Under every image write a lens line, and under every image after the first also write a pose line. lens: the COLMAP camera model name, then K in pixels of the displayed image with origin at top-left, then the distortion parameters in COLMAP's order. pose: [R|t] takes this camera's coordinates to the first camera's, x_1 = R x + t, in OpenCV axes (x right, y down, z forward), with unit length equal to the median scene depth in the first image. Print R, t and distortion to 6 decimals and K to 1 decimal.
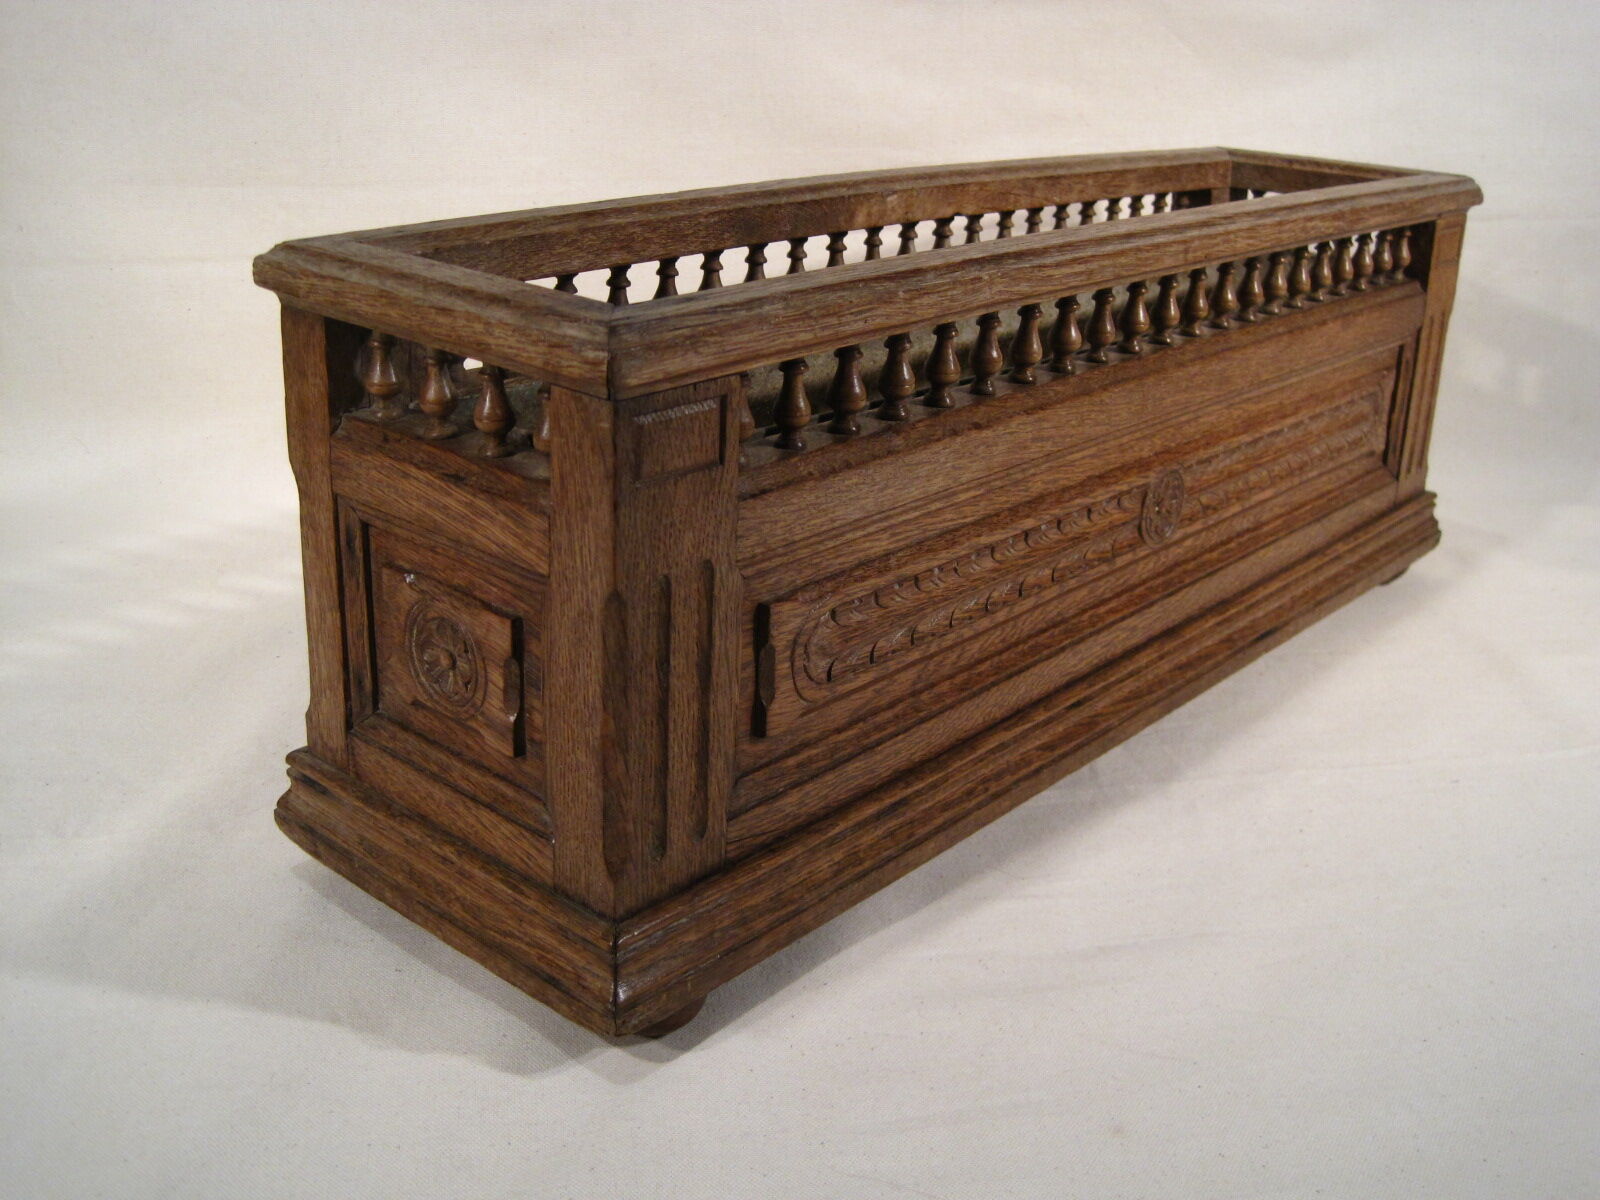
lens RADIAL K [[1639.3, 0, 800.0], [0, 1639.3, 600.0], [0, 0, 1]] dist [-0.172225, 0.189867]
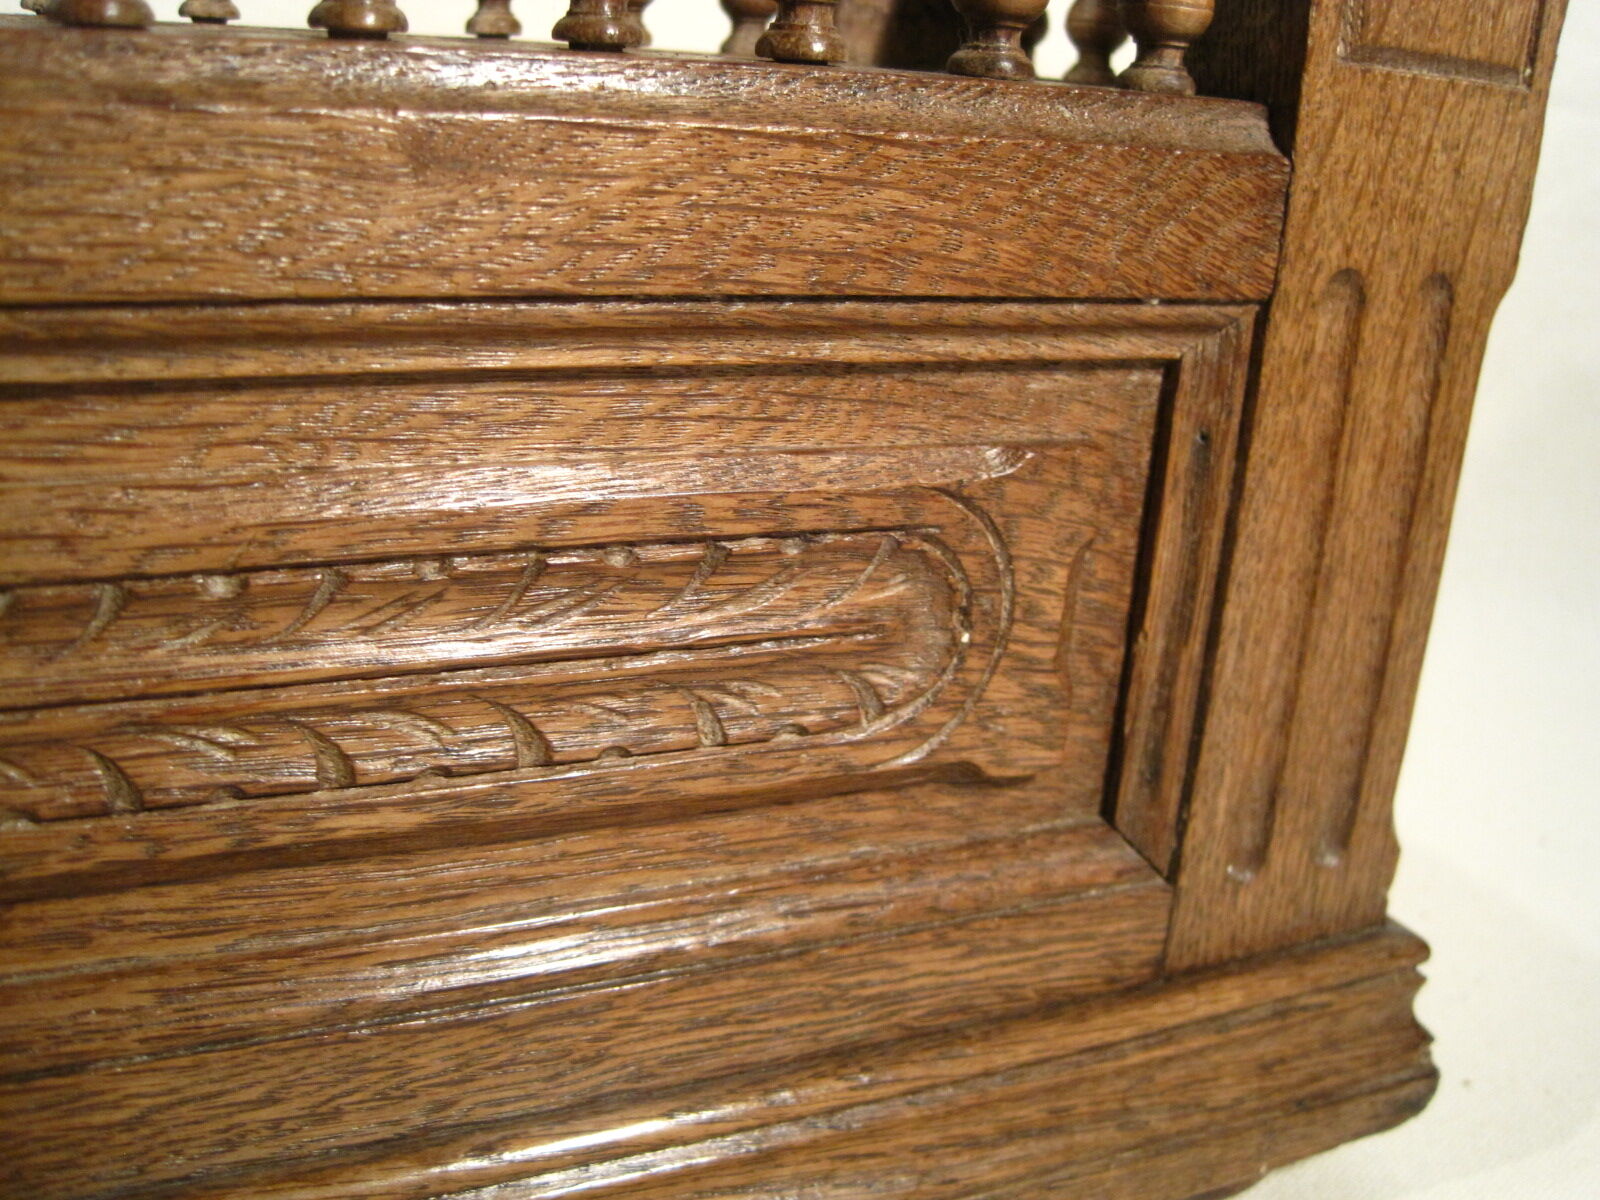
lens RADIAL K [[1639.3, 0, 800.0], [0, 1639.3, 600.0], [0, 0, 1]] dist [-0.172225, 0.189867]
pose [[0.911474, 0.170755, -0.374242, 0.646384], [-0.190414, 0.981575, -0.015895, -0.166585], [0.364633, 0.085749, 0.927195, 1.143852]]
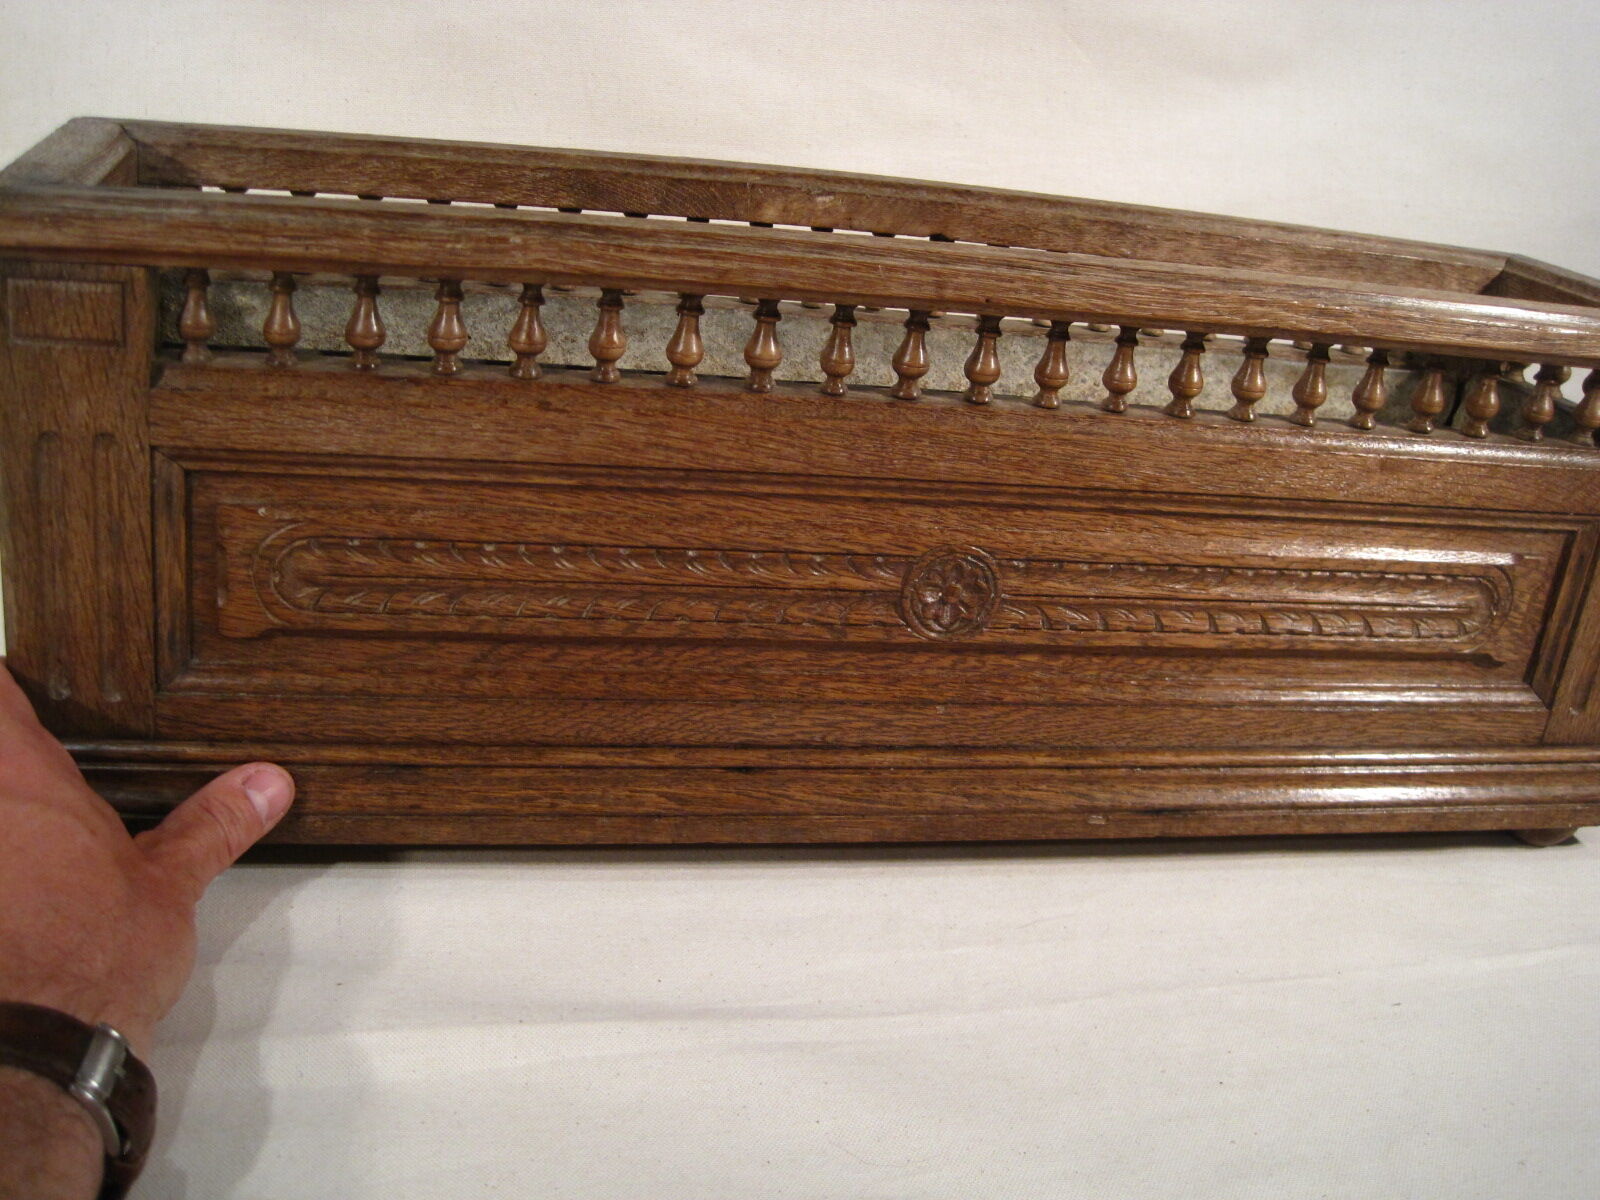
lens RADIAL K [[1639.3, 0, 800.0], [0, 1639.3, 600.0], [0, 0, 1]] dist [-0.172225, 0.189867]
pose [[0.804630, 0.278798, -0.524255, 0.736615], [-0.298926, 0.953066, 0.048046, -0.088066], [0.513044, 0.118054, 0.850205, 0.293396]]
